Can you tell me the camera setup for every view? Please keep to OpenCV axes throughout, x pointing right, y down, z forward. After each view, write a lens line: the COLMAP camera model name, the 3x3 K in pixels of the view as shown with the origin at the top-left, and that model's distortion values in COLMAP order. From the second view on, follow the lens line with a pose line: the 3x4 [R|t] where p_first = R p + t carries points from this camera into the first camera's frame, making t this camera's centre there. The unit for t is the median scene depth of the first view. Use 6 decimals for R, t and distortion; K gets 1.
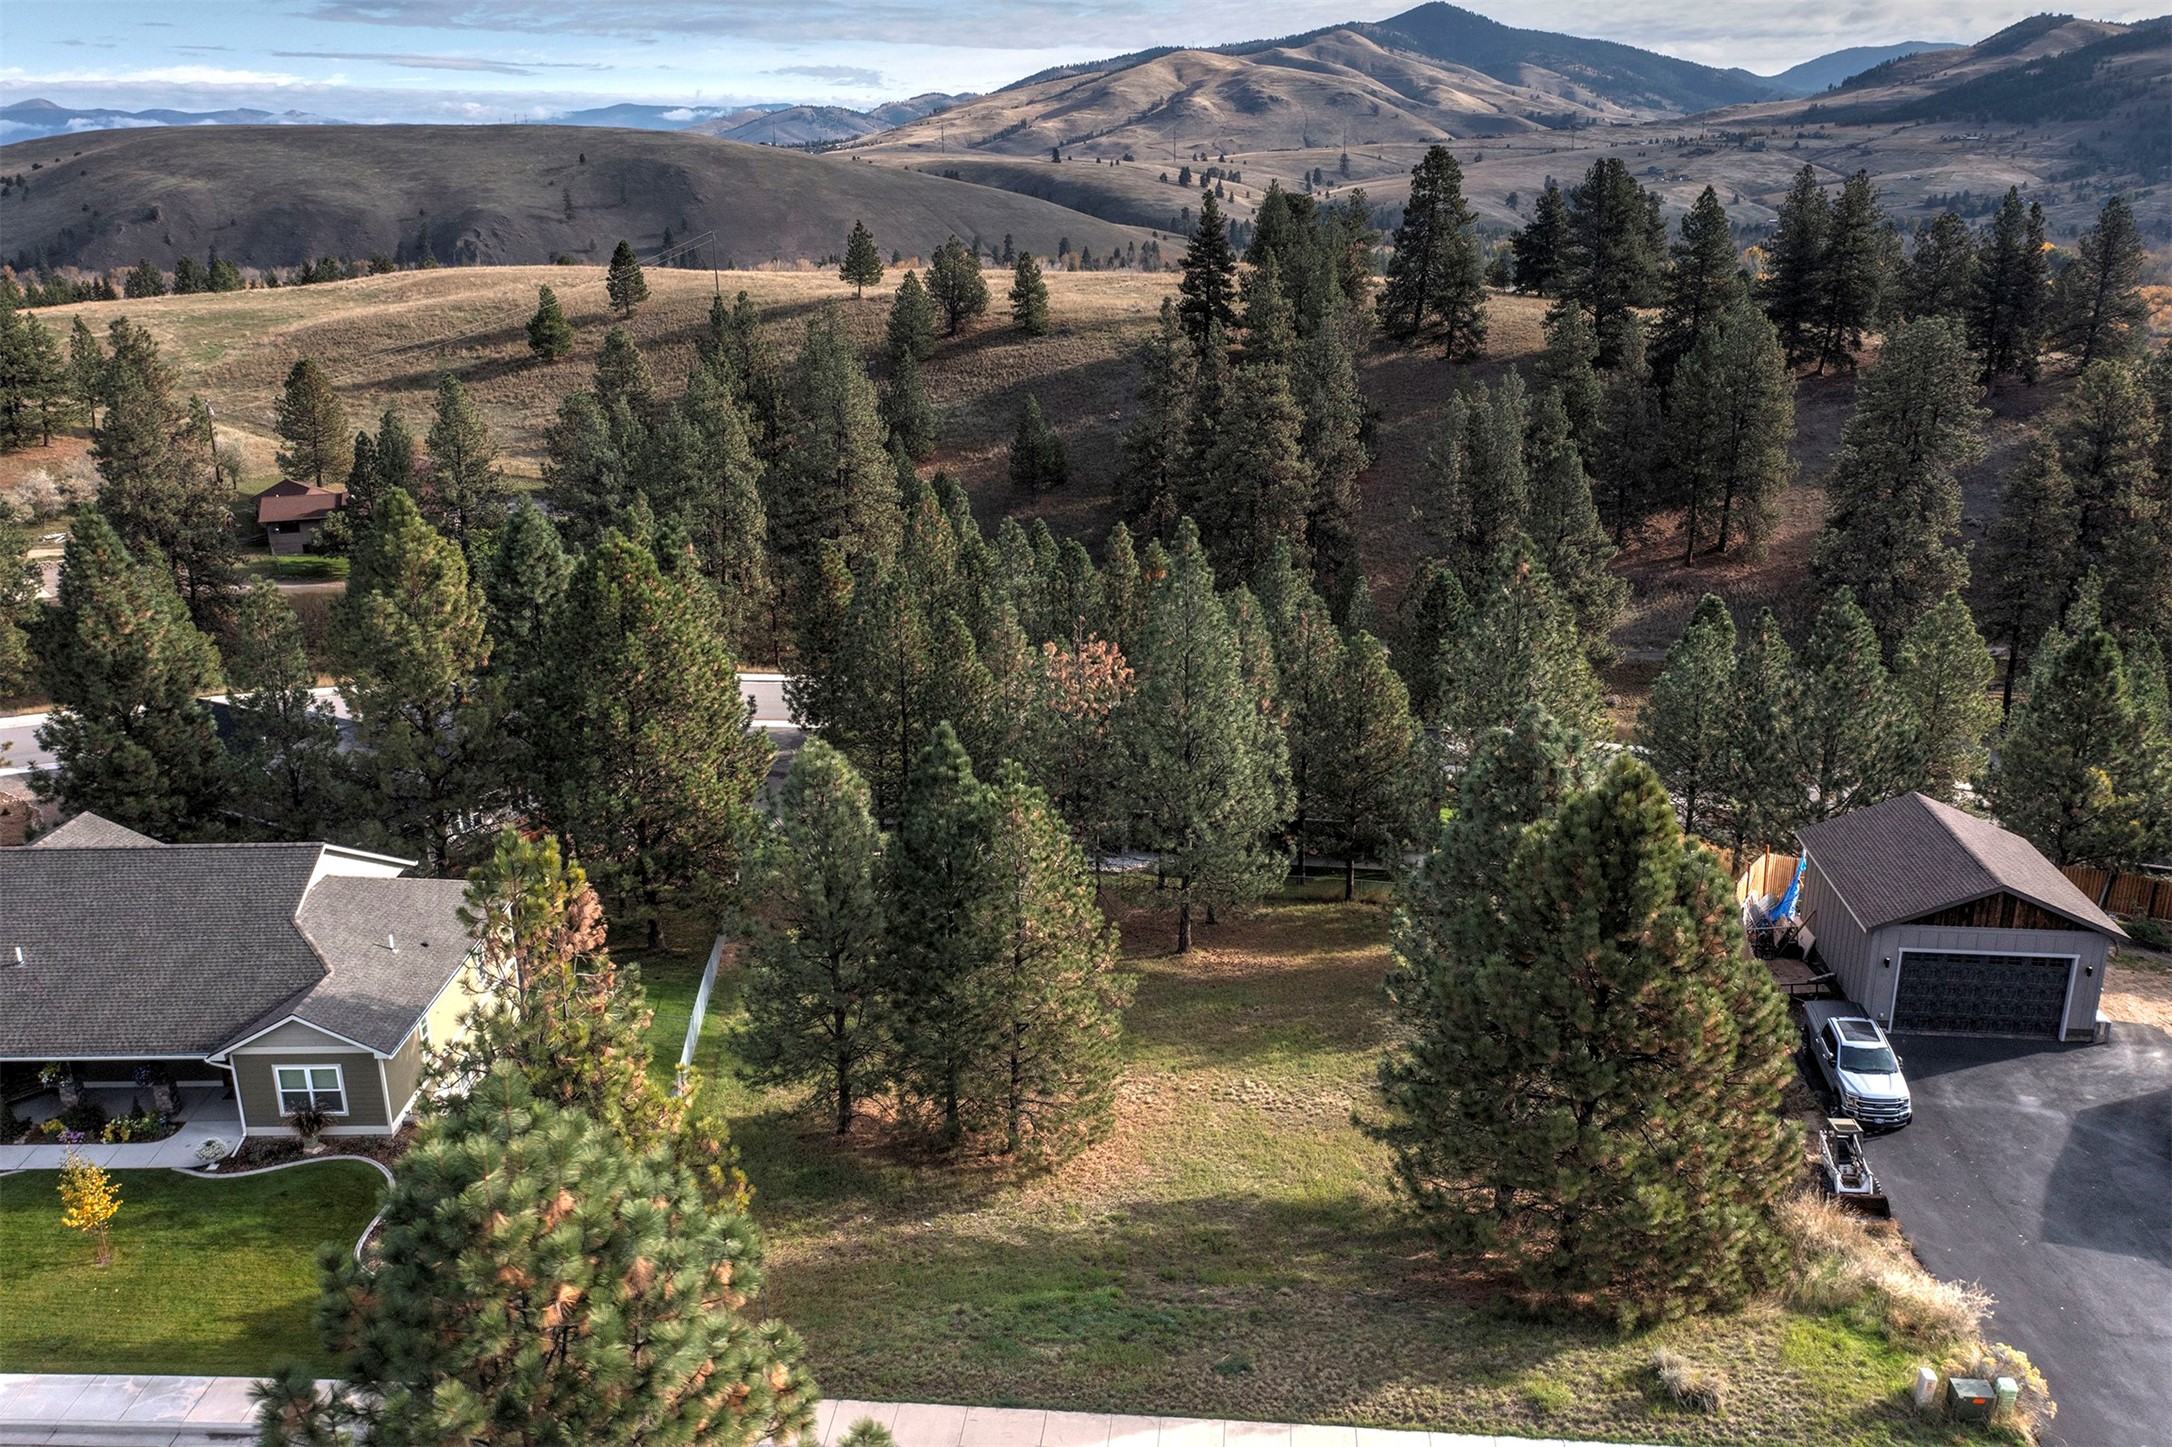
lens RADIAL K [[1711.6, 0, 1085.7], [0, 1711.6, 716.0], [0, 0, 1]] dist [-0.020010, 0.004434]
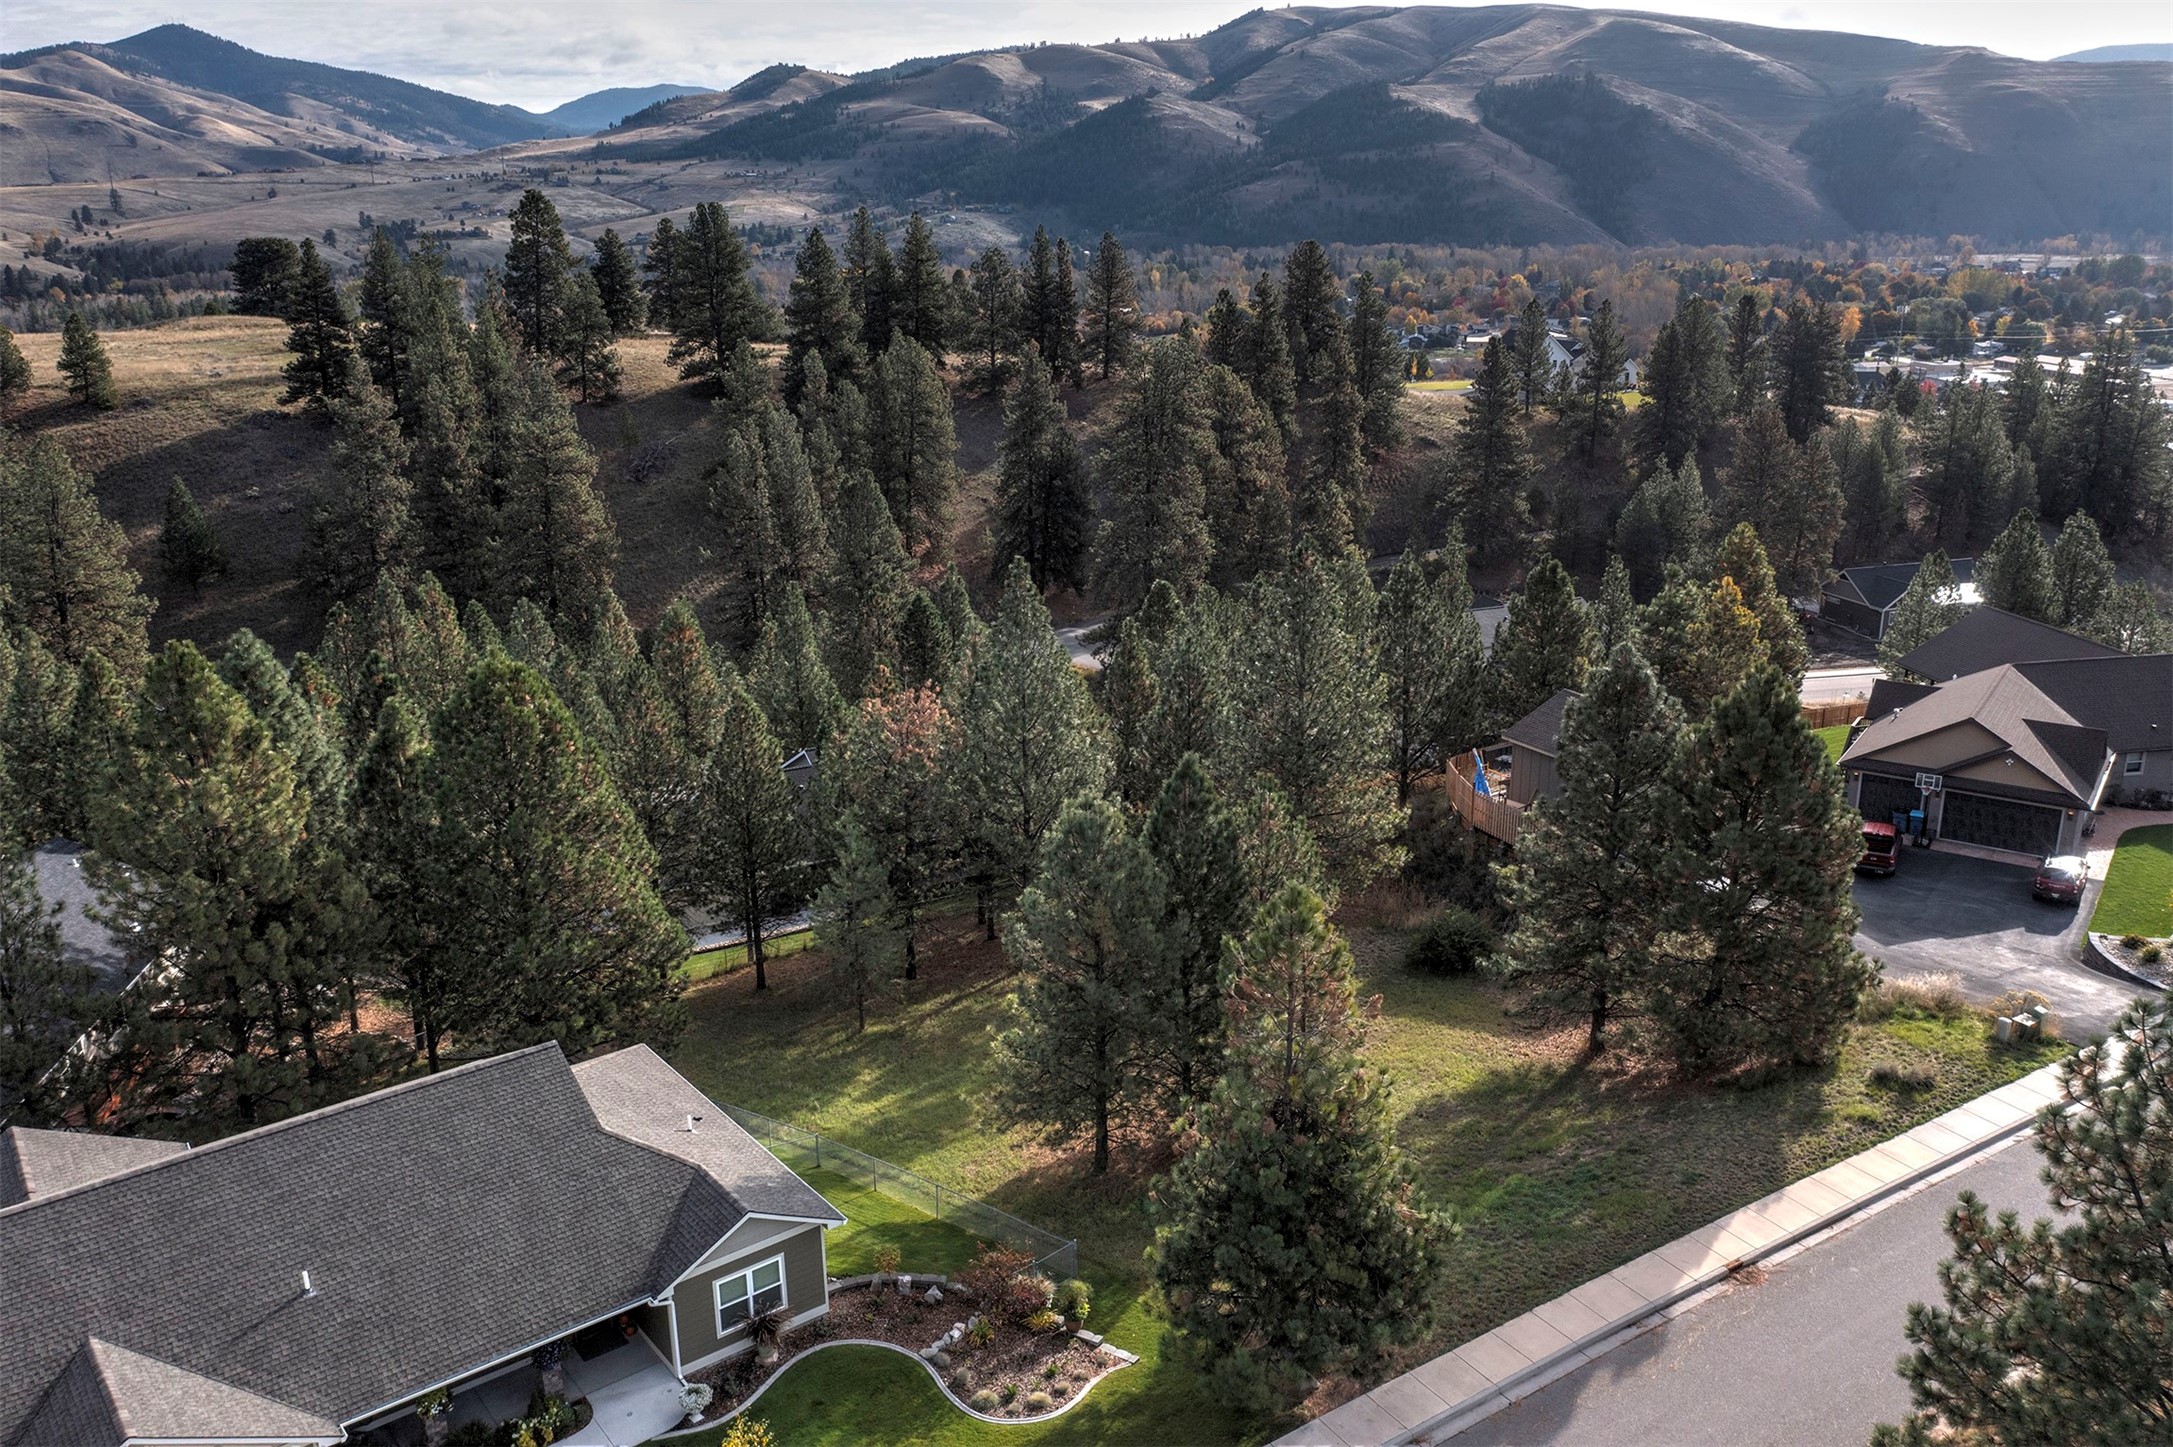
lens RADIAL K [[1712.4, 0, 1086.2], [0, 1712.4, 716.0], [0, 0, 1]] dist [-0.020010, 0.004434]
pose [[0.791921, -0.174288, 0.585223, -0.153725], [0.185052, 0.981831, 0.041993, -0.015437], [-0.581909, 0.075042, 0.809785, 0.032200]]
